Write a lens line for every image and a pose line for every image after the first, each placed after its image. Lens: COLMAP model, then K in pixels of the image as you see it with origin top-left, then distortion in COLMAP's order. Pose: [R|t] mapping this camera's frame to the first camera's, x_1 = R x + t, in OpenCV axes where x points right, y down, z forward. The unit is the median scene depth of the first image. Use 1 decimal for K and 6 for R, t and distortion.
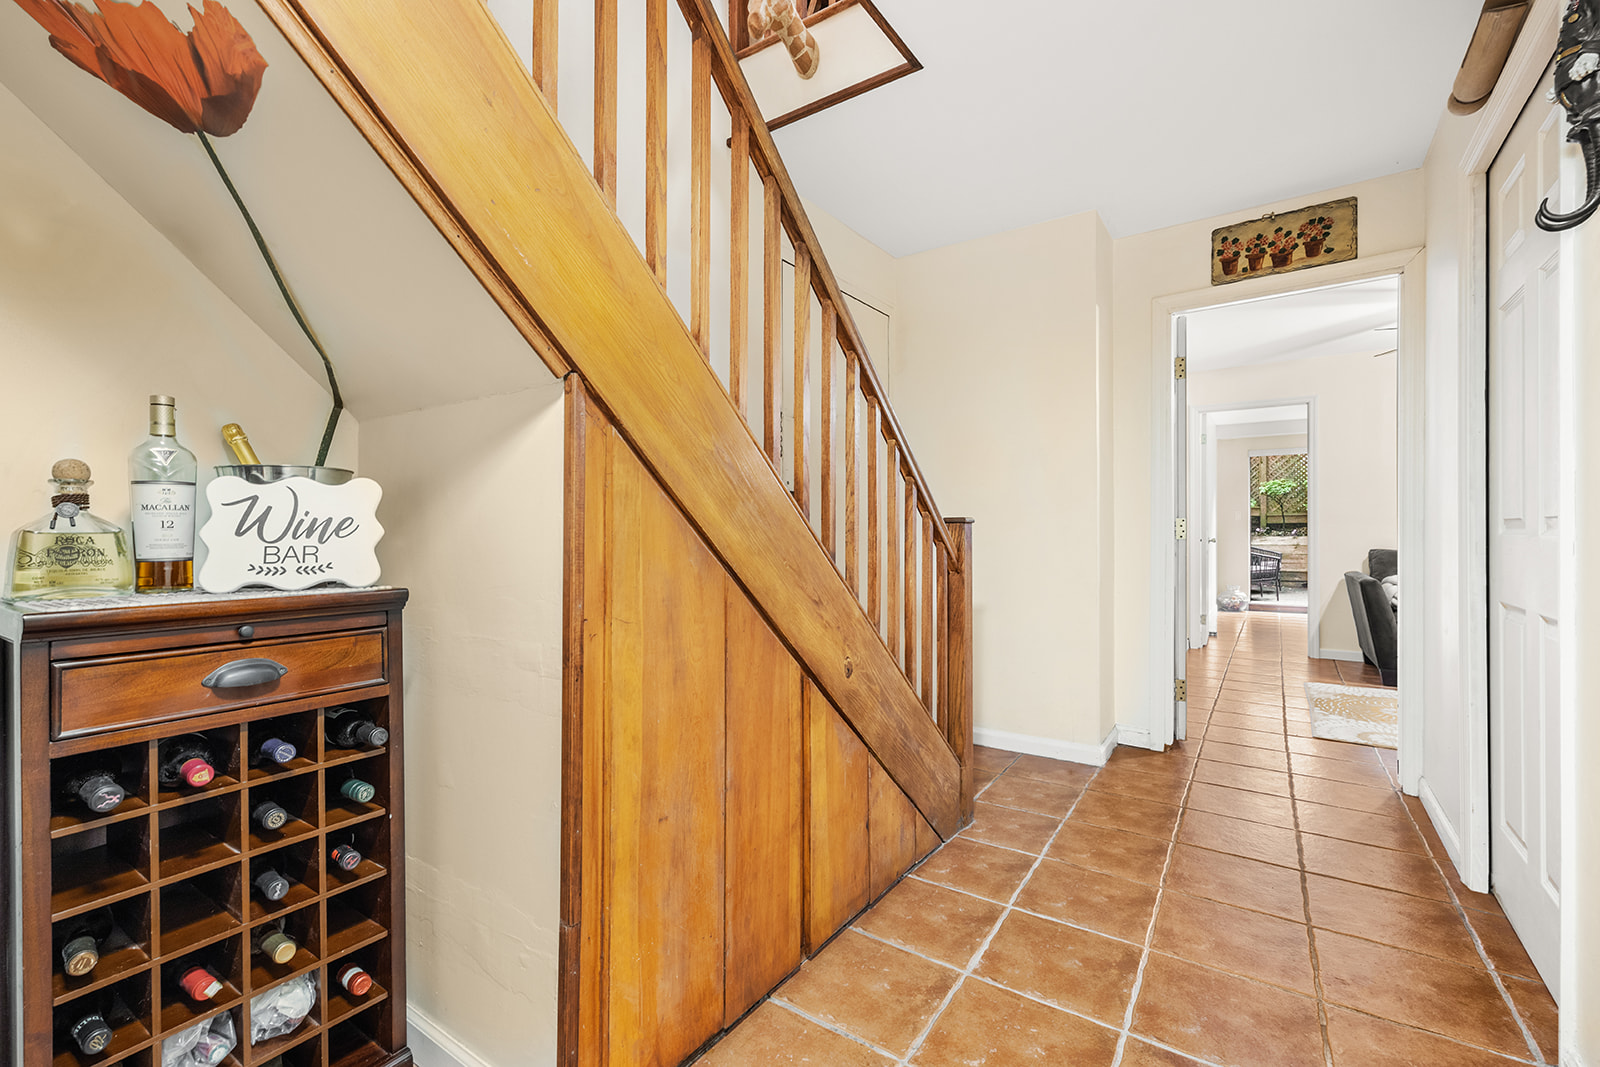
lens RADIAL K [[693.5, 0, 797.3], [0, 693.5, 535.3], [0, 0, 1]] dist [0.002670, 0.000155]
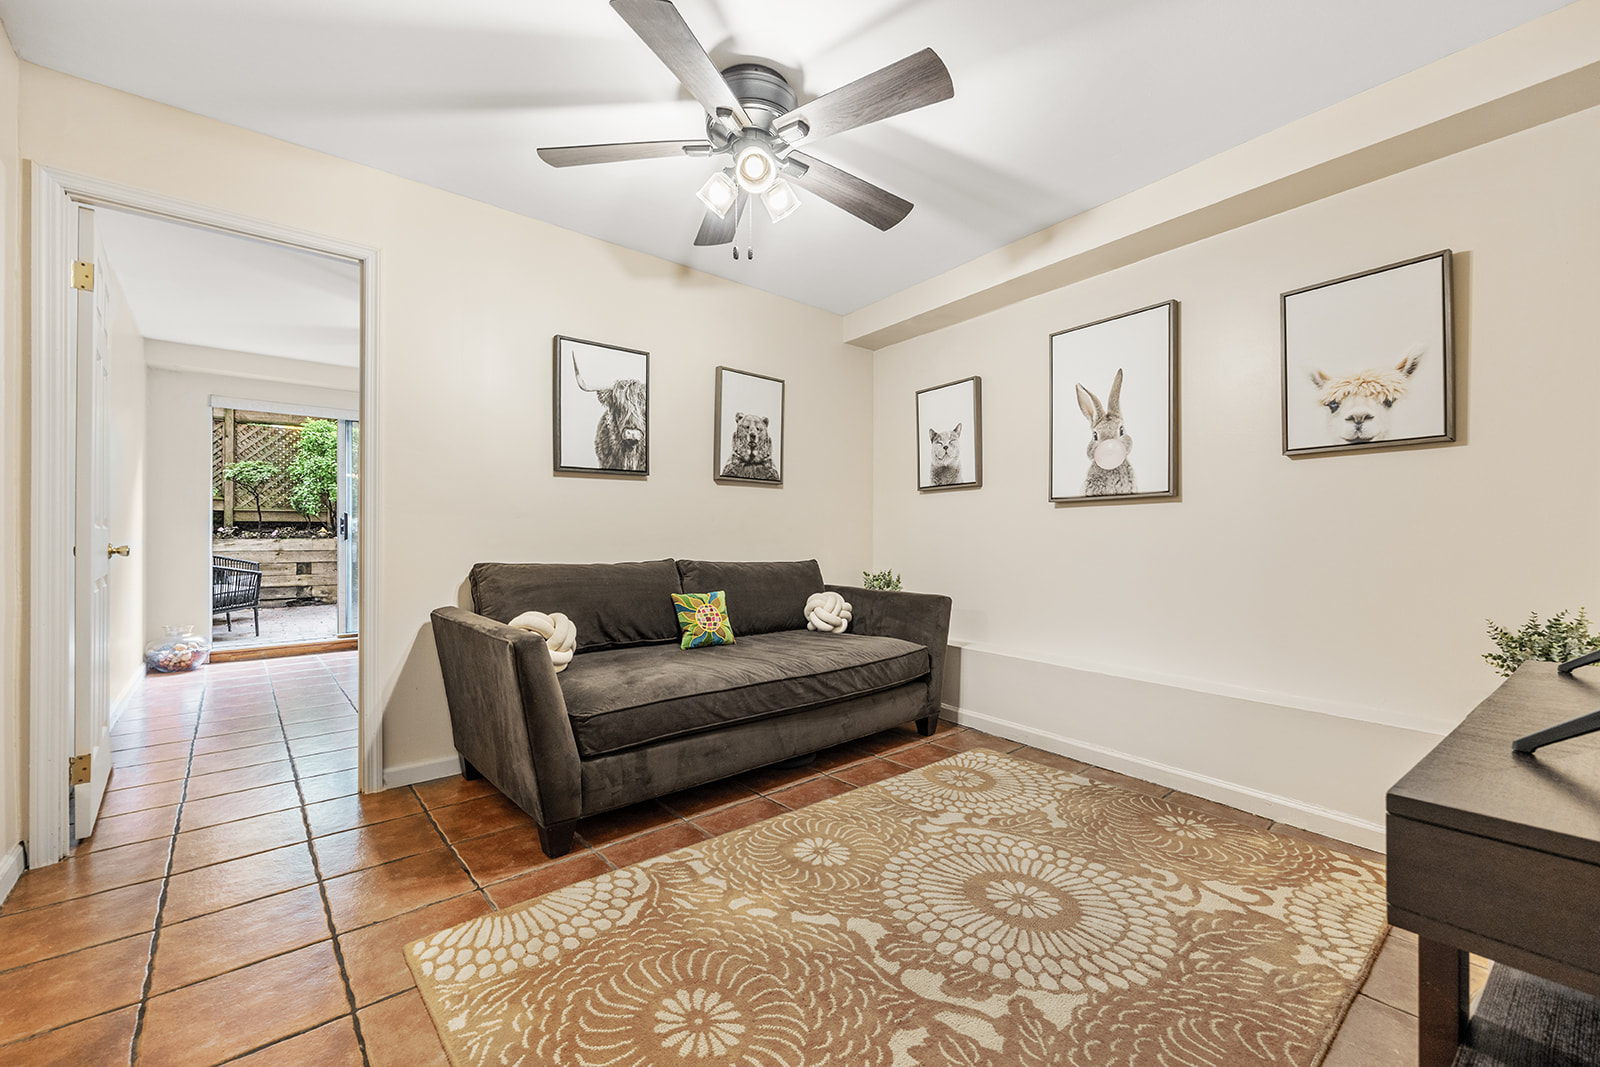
lens RADIAL K [[651.5, 0, 804.3], [0, 651.5, 532.5], [0, 0, 1]] dist [-0.000396, 0.000225]
pose [[0.243600, 0.005900, 0.969858, 0.195972], [0.000625, 0.999980, -0.006240, -0.000885], [-0.969876, 0.002126, 0.243592, 0.311870]]
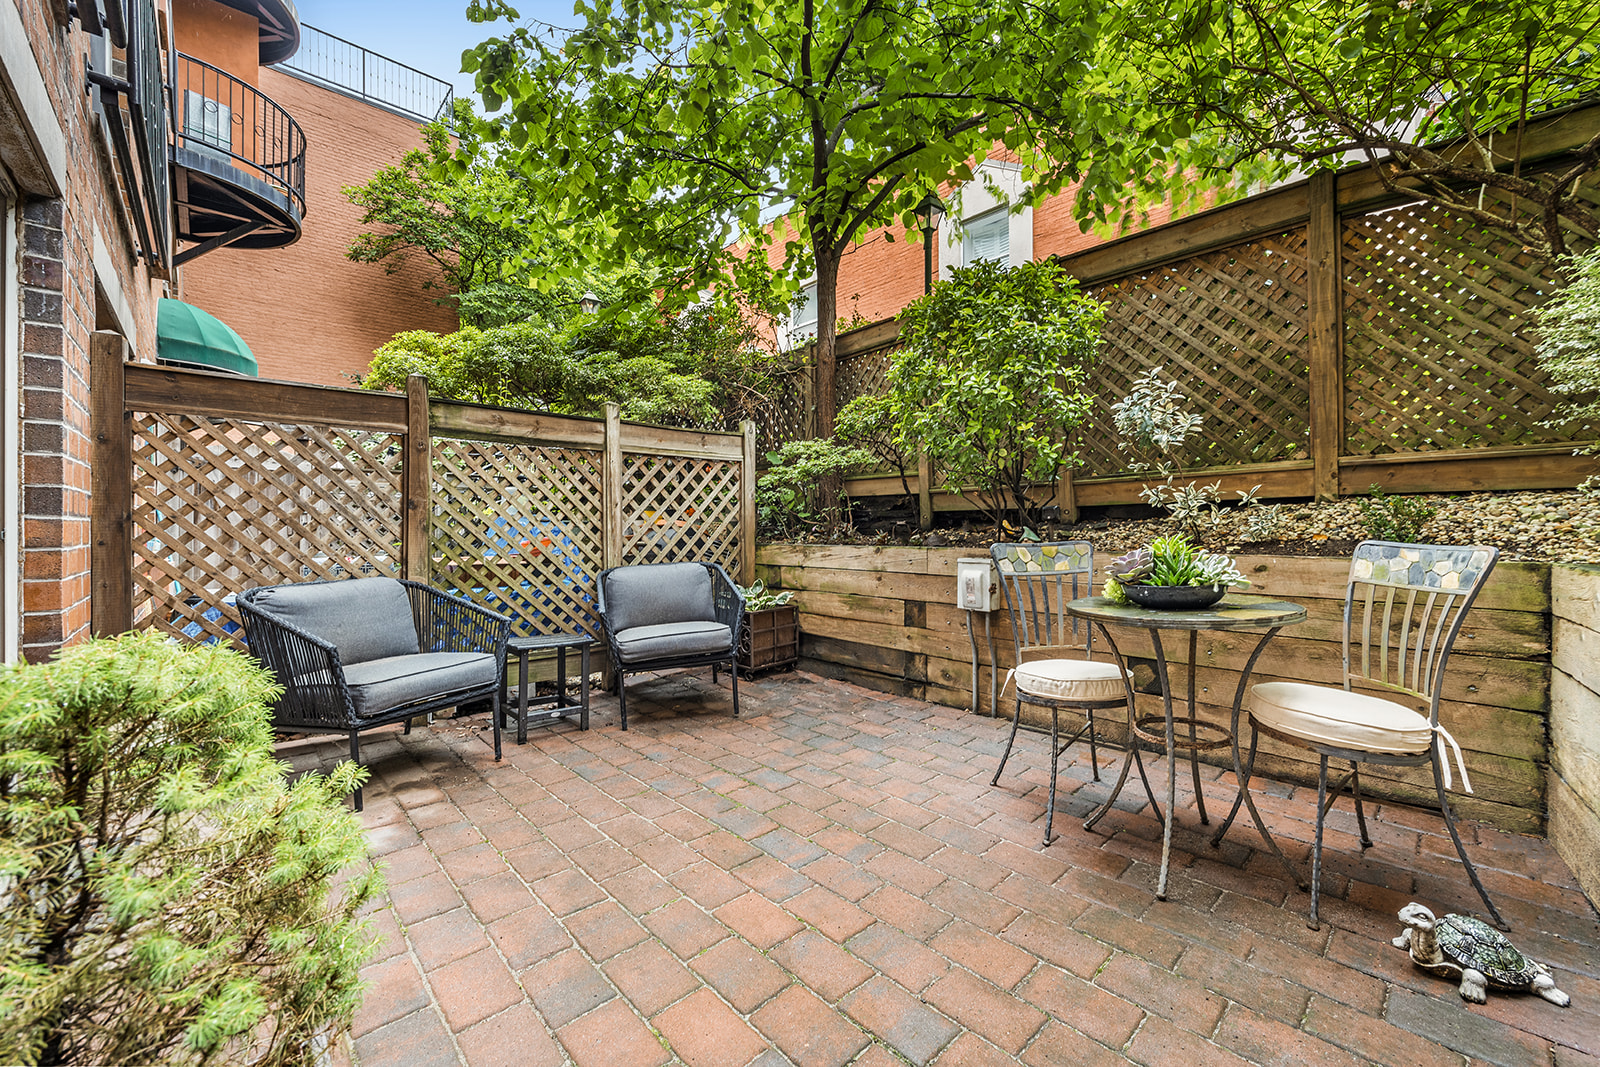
lens RADIAL K [[651.5, 0, 800.7], [0, 651.5, 534.6], [0, 0, 1]] dist [-0.000396, 0.000225]
pose [[0.974019, 0.000015, -0.226465, 0.836335], [0.001461, 0.999979, 0.006351, -0.007285], [0.226460, -0.006517, 0.973999, 0.740845]]
